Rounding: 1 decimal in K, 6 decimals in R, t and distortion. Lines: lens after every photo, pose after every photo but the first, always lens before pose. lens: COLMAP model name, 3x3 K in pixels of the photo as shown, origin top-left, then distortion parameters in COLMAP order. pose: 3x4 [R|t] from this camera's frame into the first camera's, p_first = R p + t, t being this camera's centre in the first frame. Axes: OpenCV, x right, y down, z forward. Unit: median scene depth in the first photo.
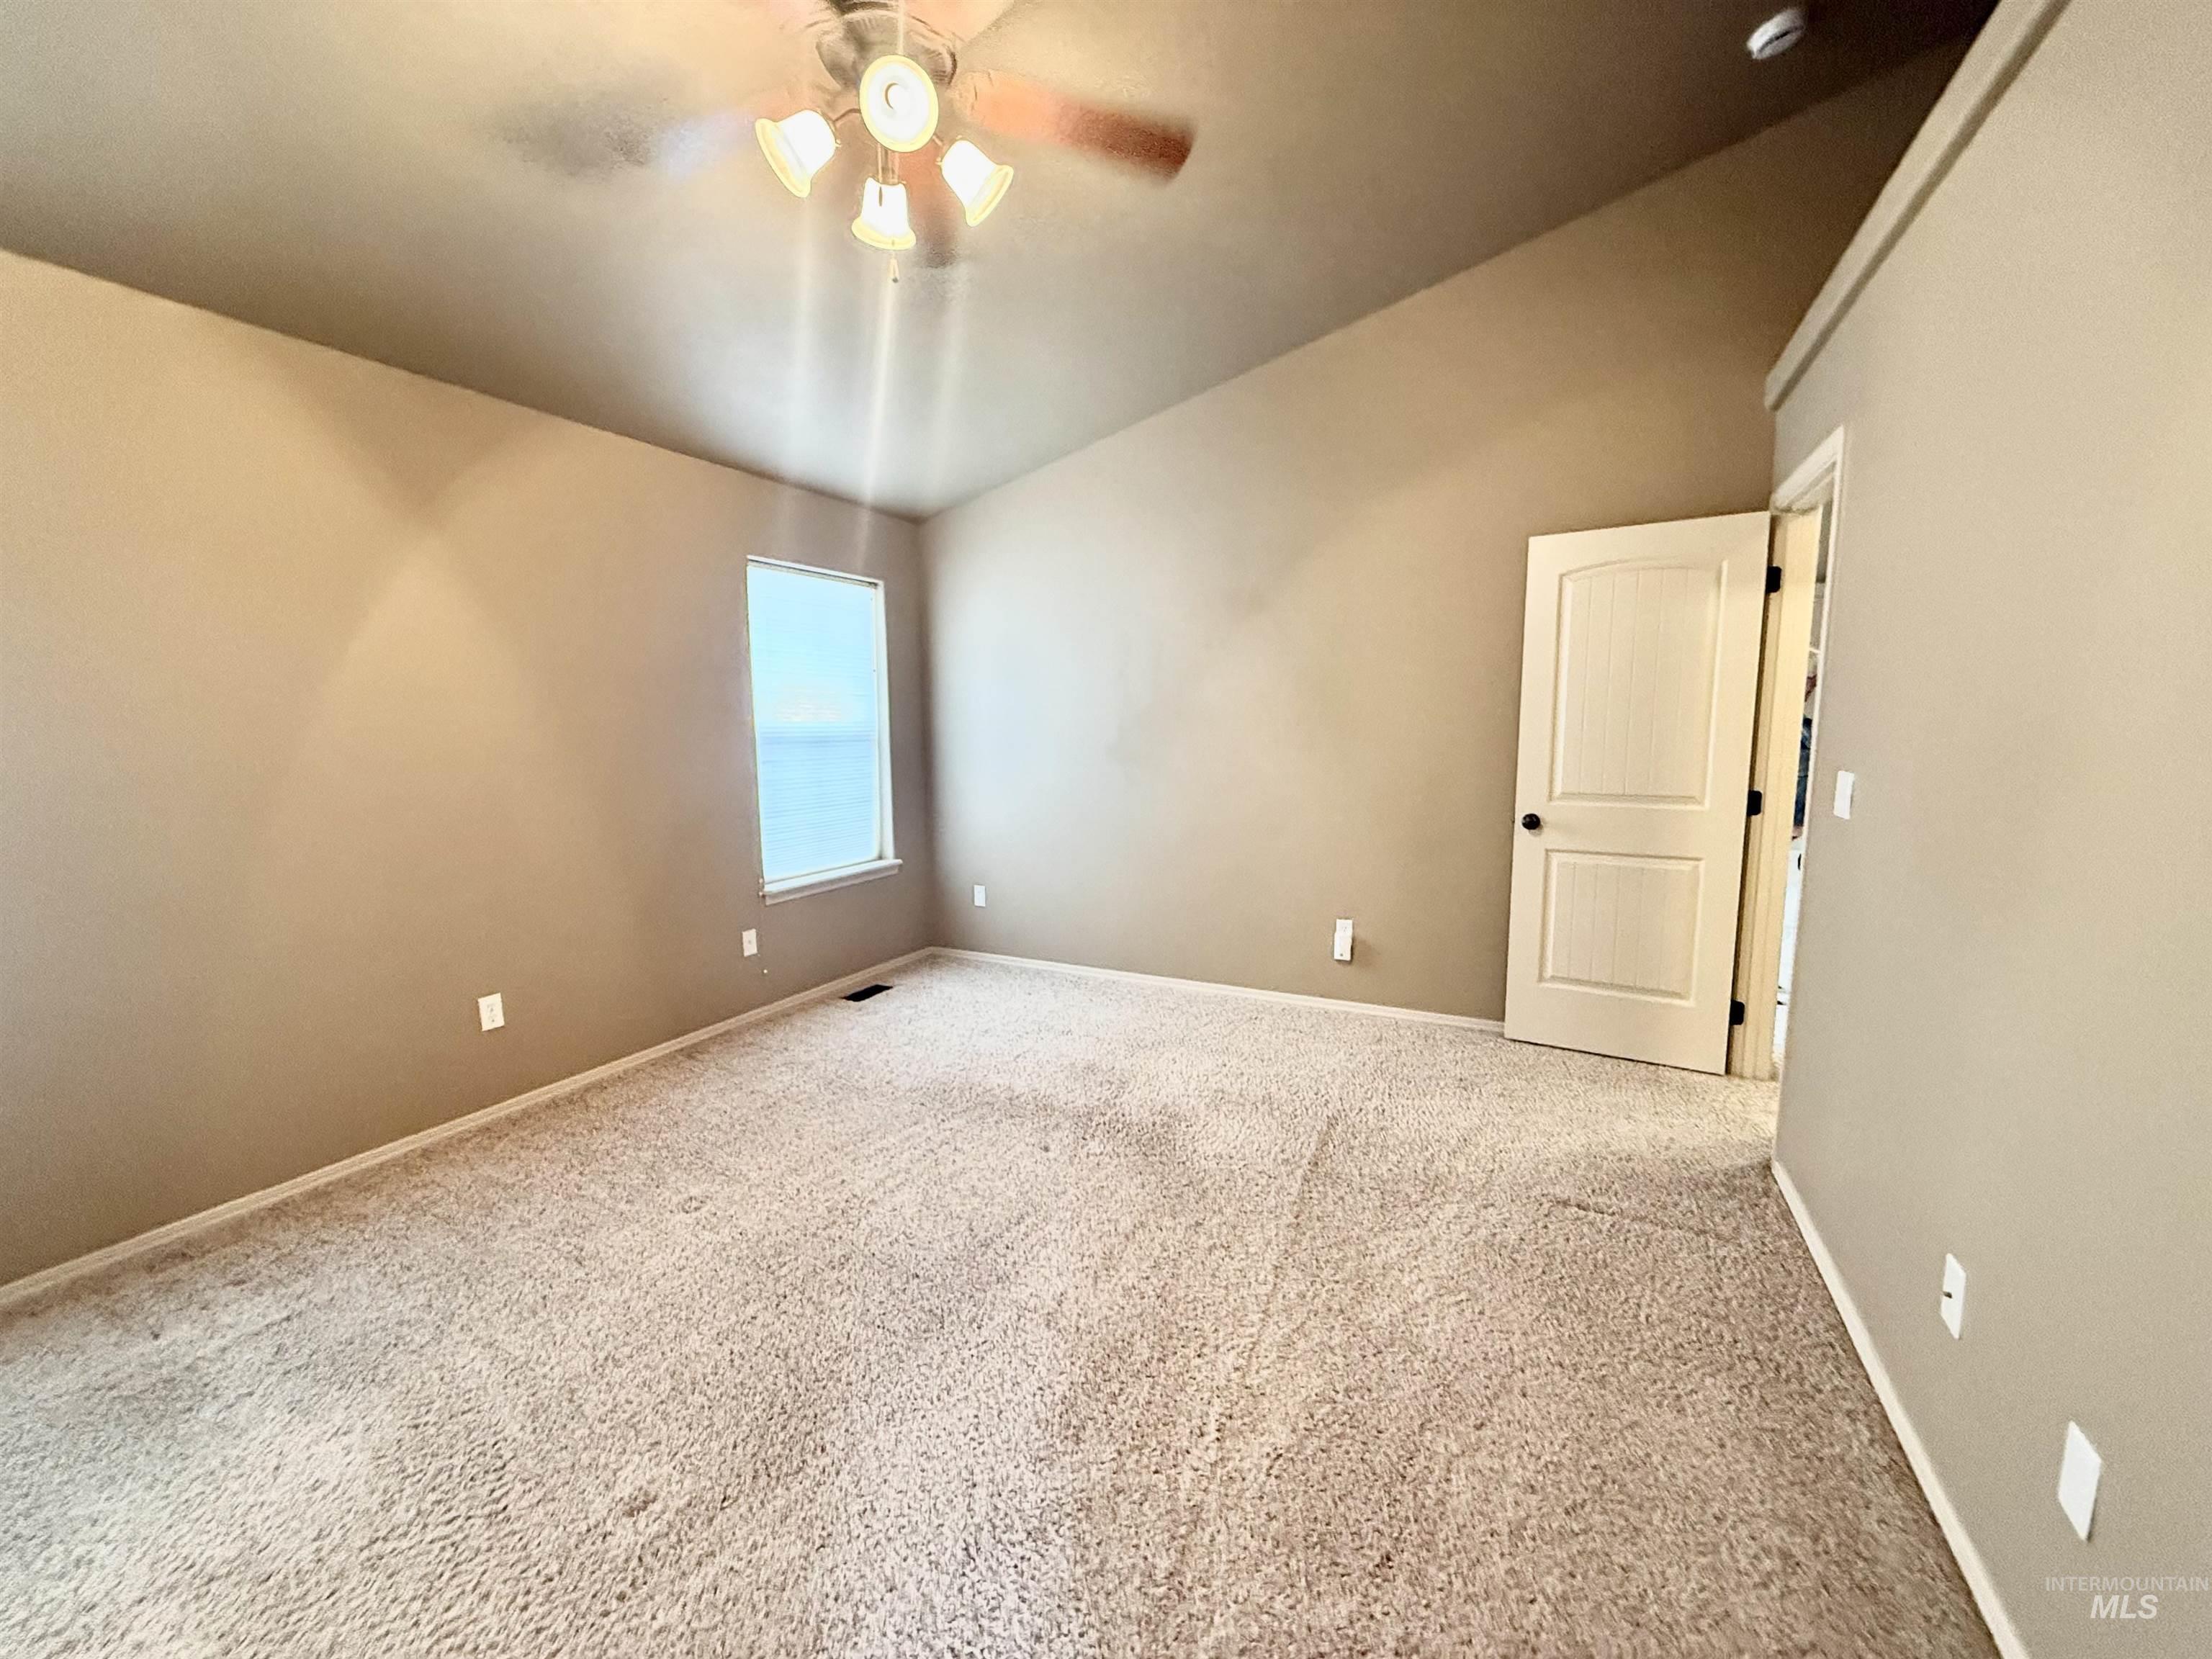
lens RADIAL K [[884.4, 0, 1098.2], [0, 884.4, 824.0], [0, 0, 1]] dist [-0.001756, 0.000754]
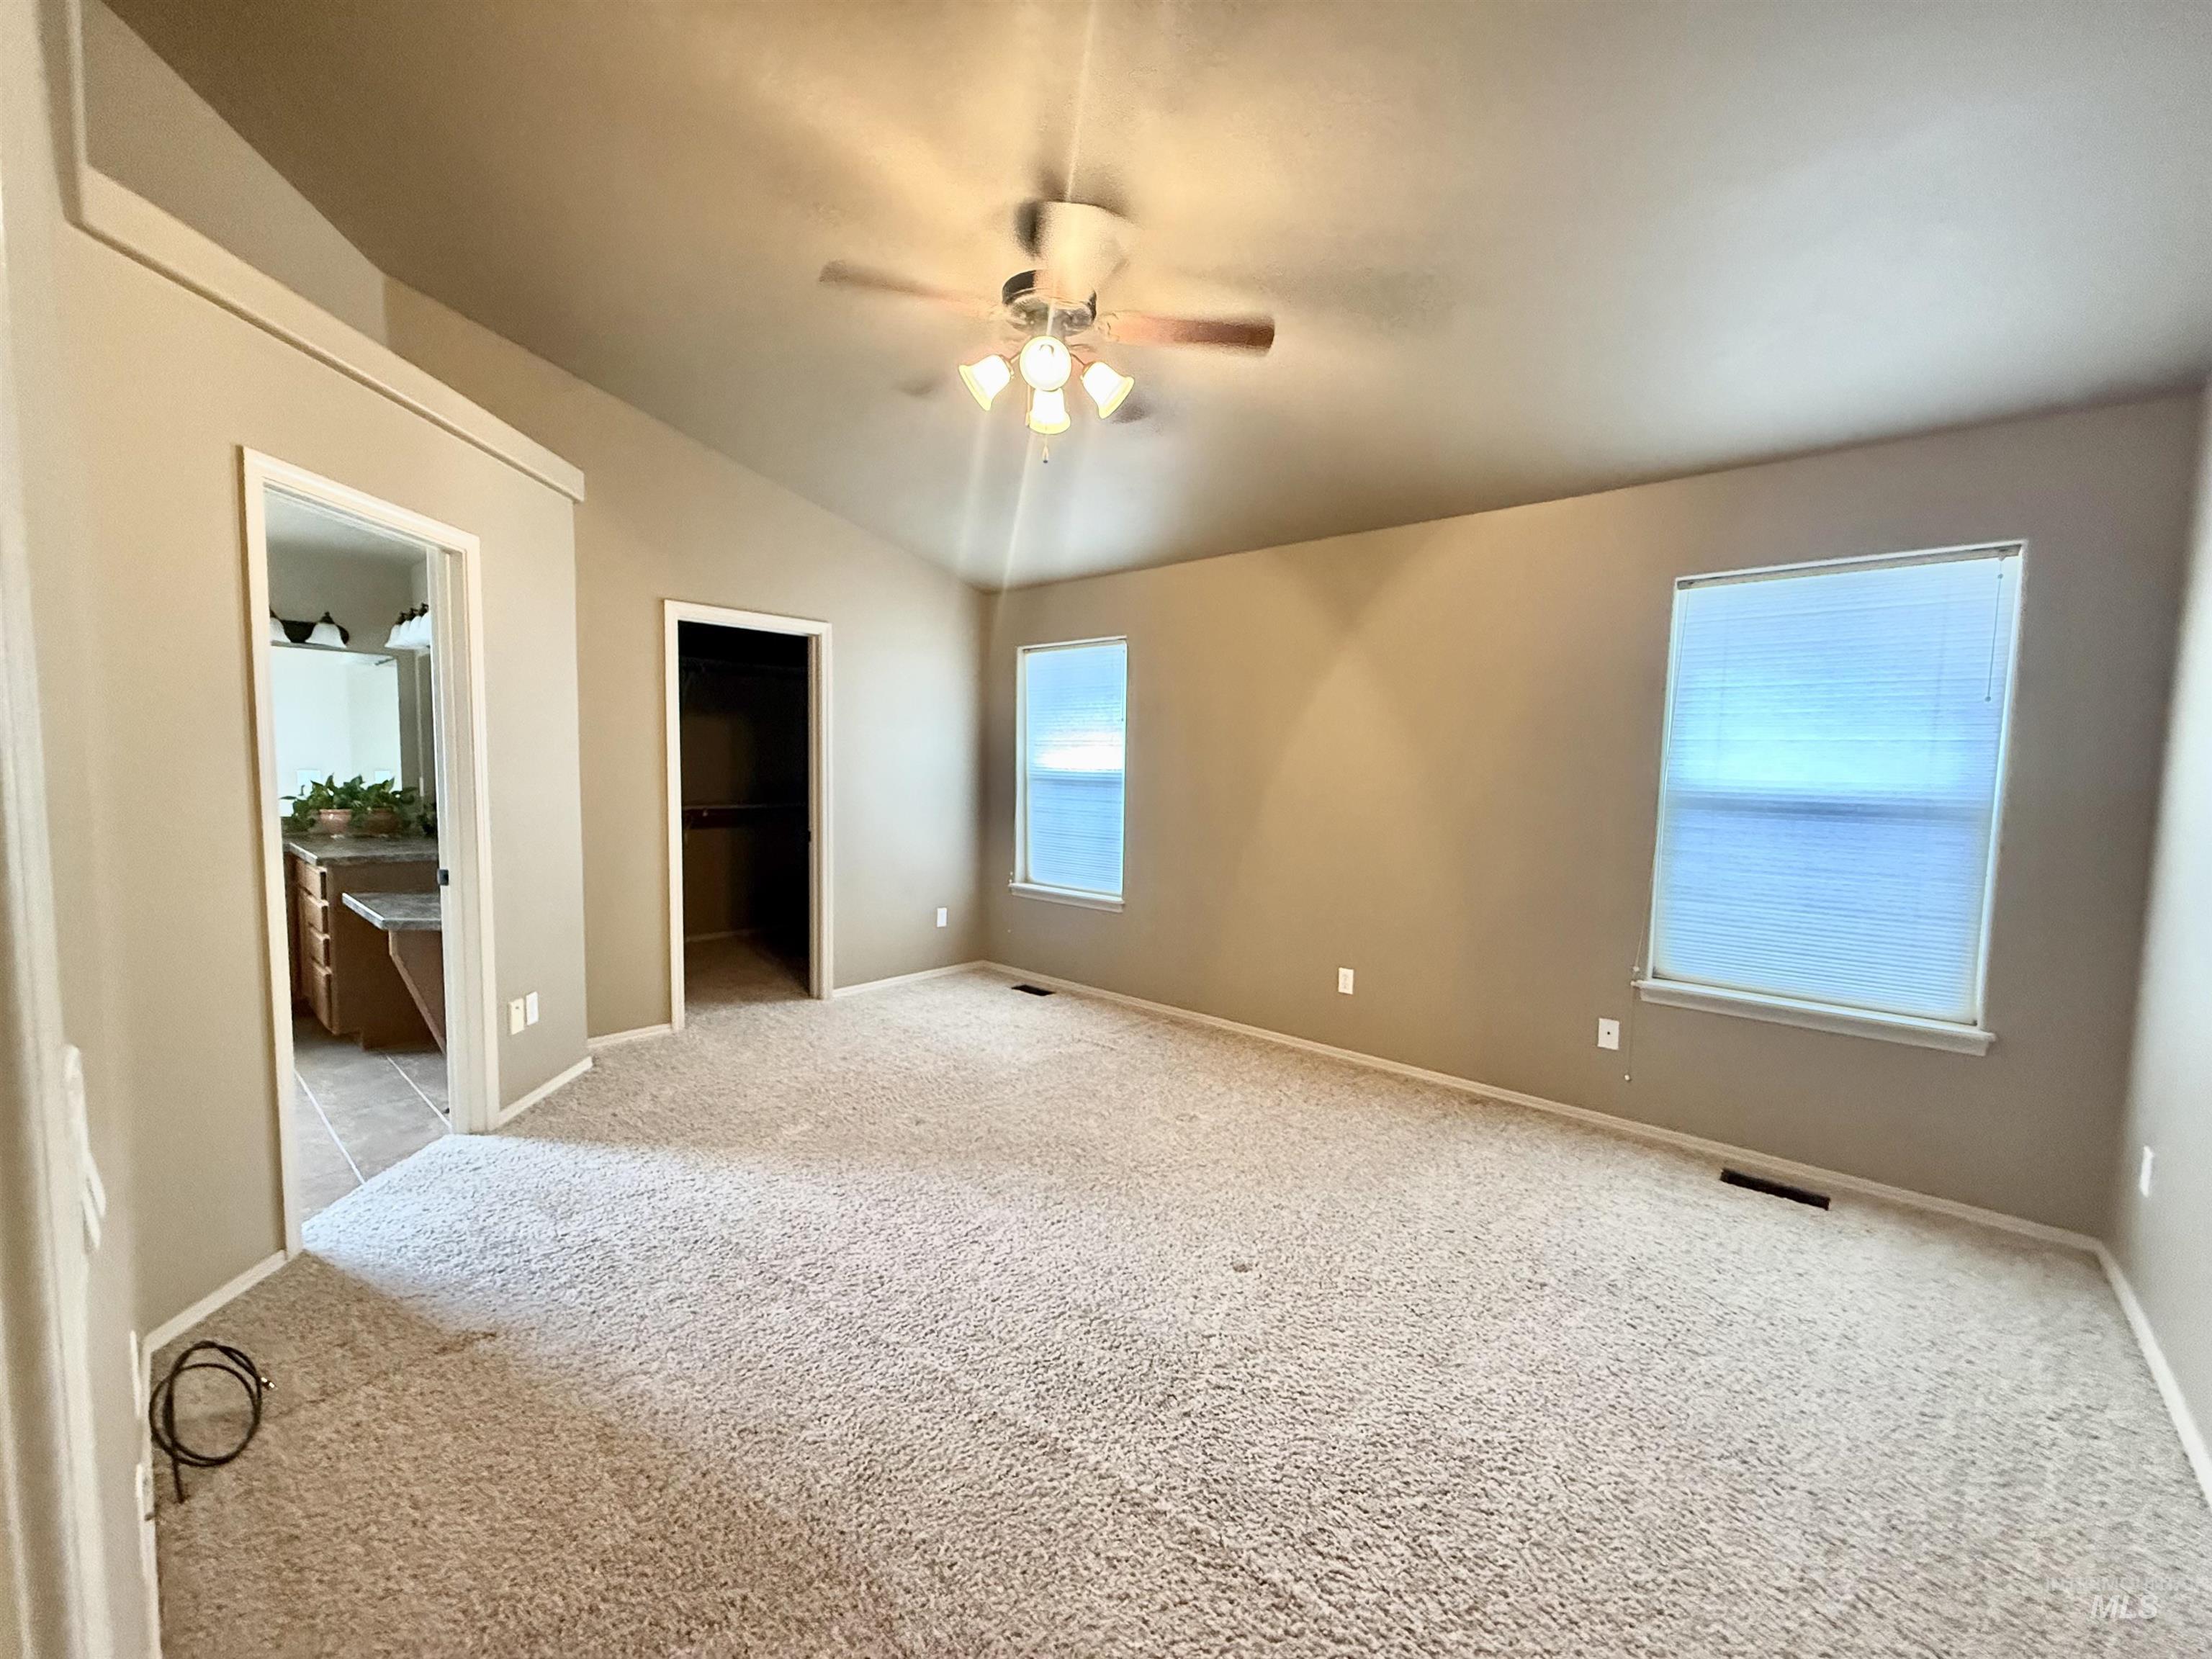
lens RADIAL K [[884.4, 0, 1100.0], [0, 884.4, 834.4], [0, 0, 1]] dist [-0.001756, 0.000754]
pose [[-0.239350, 0.089513, -0.966798, 0.582475], [-0.132203, 0.983463, 0.123786, -0.106299], [0.961891, 0.157442, -0.223558, 0.746091]]
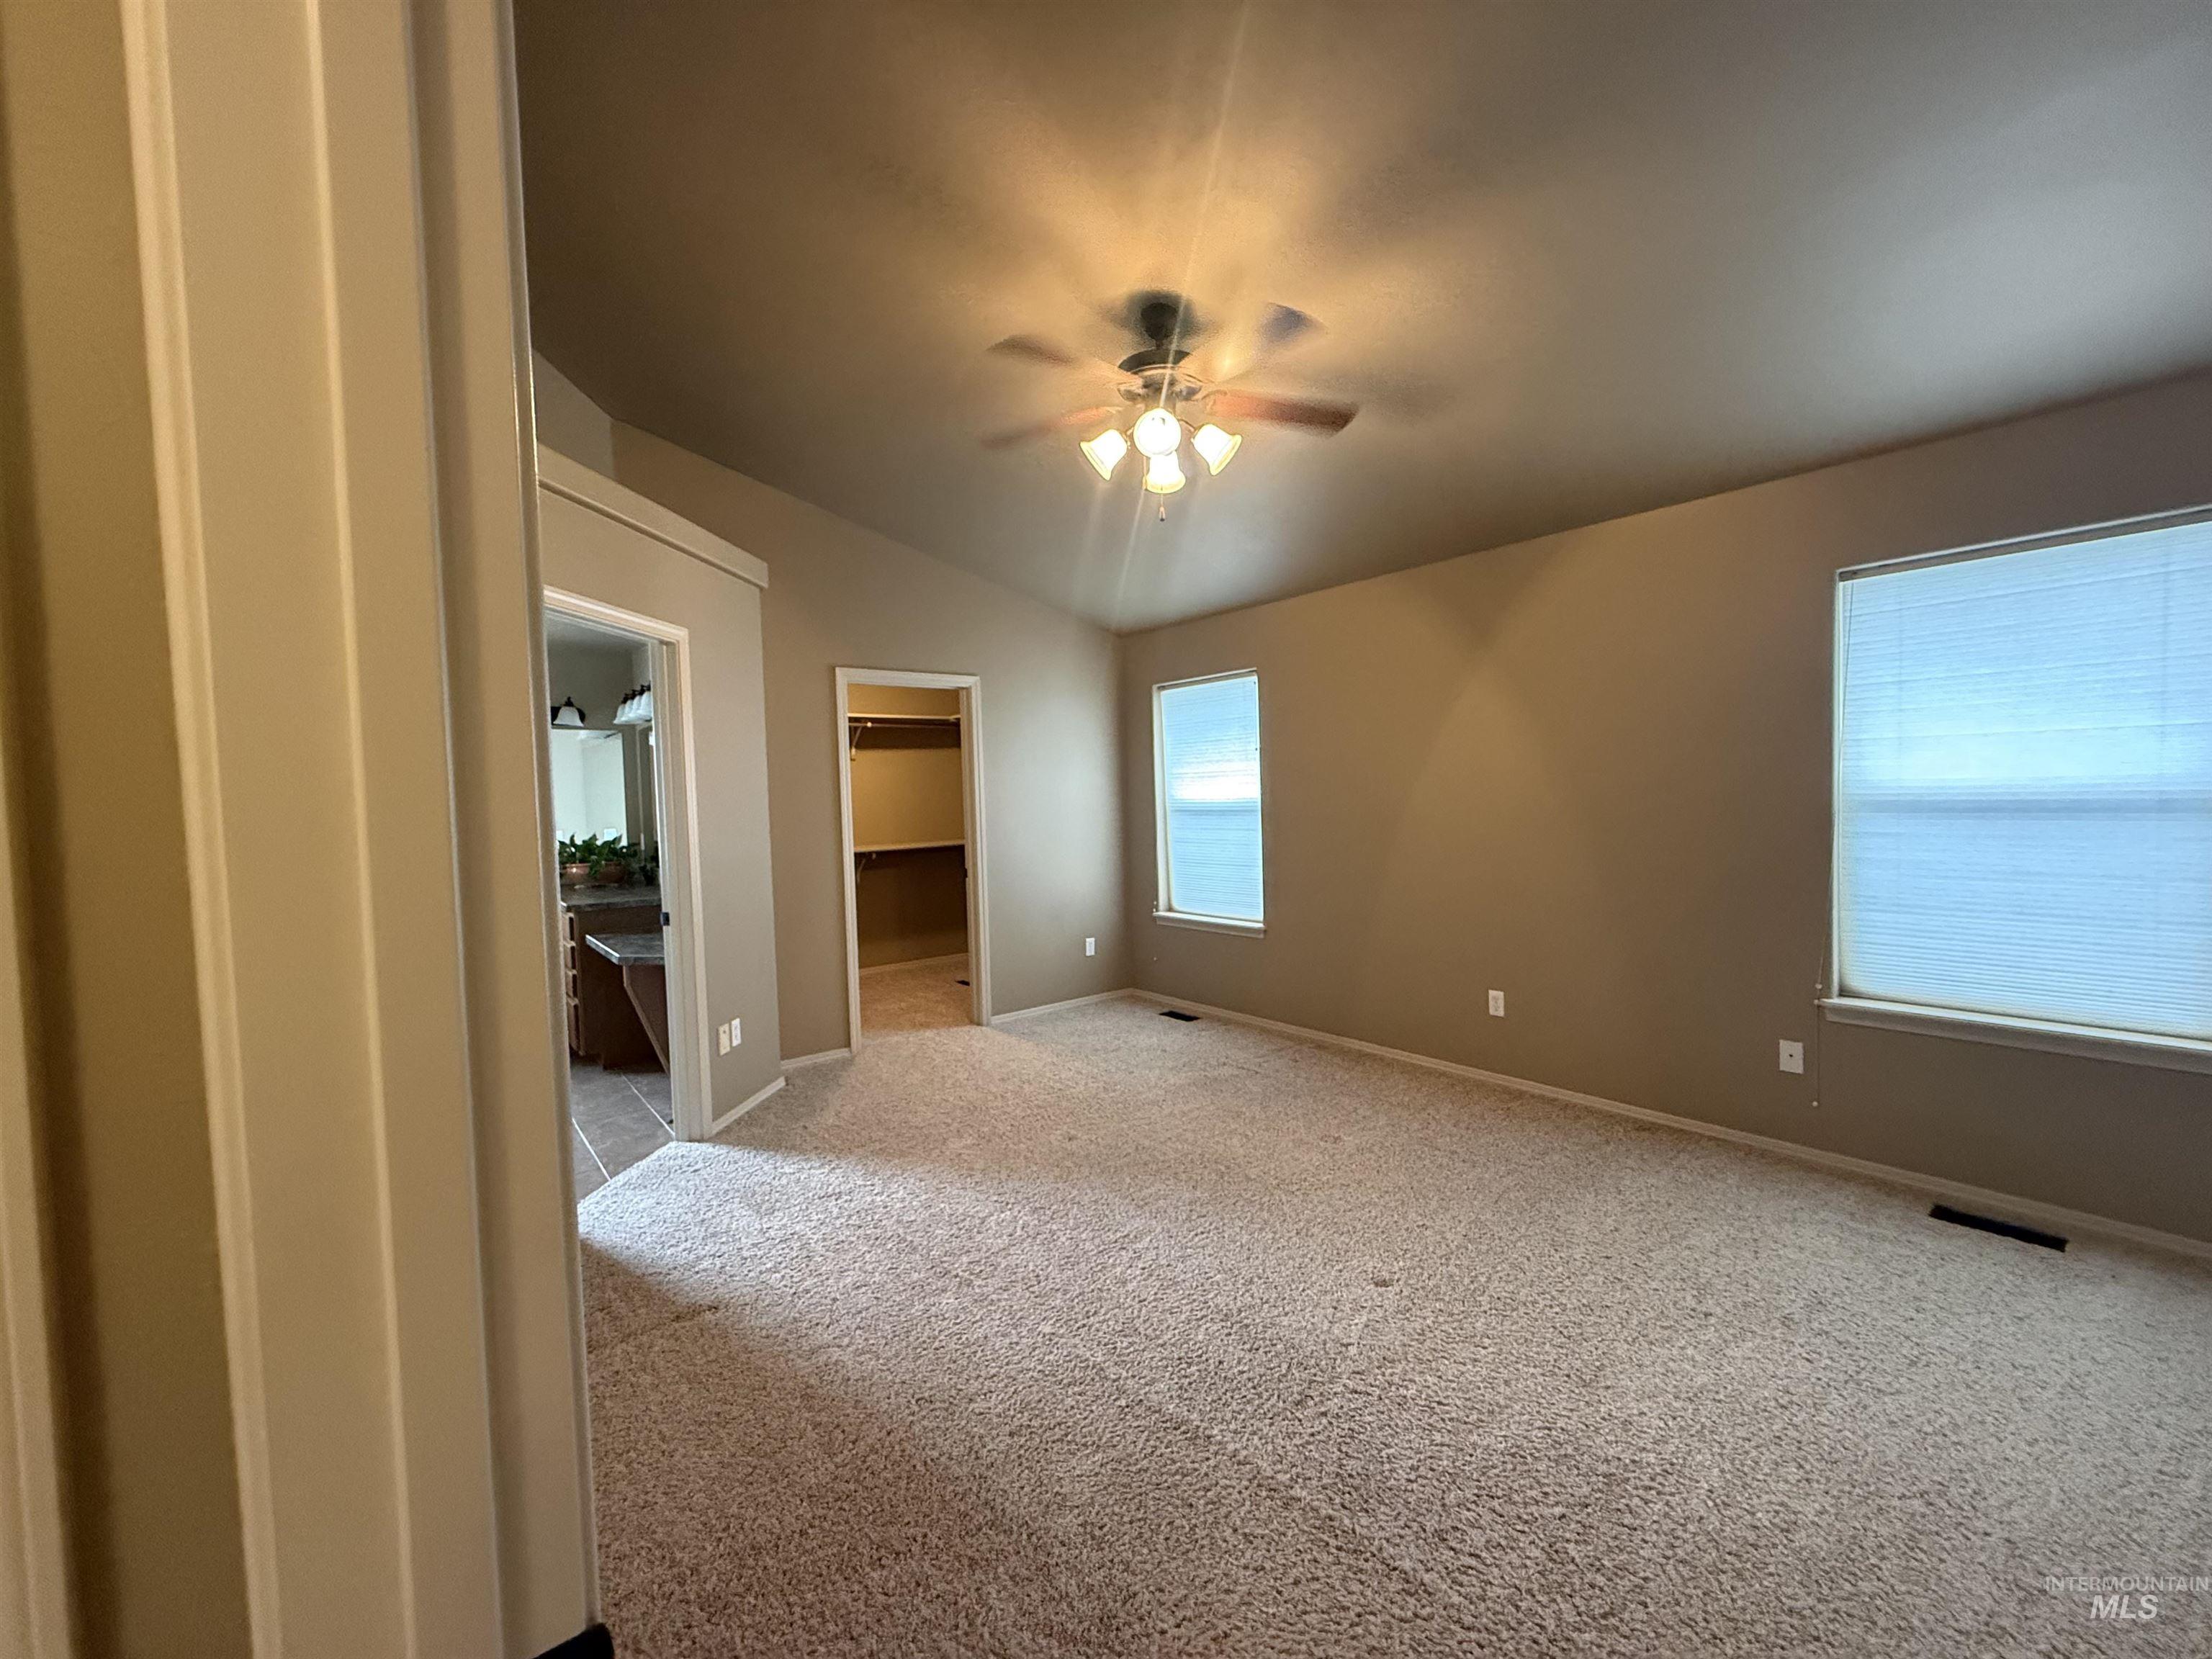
lens RADIAL K [[884.4, 0, 1100.5], [0, 884.4, 833.3], [0, 0, 1]] dist [-0.001756, 0.000754]
pose [[-0.396164, 0.068441, -0.915625, 0.624054], [-0.075024, 0.991471, 0.106571, -0.114837], [0.915110, 0.110913, -0.387650, 0.776959]]
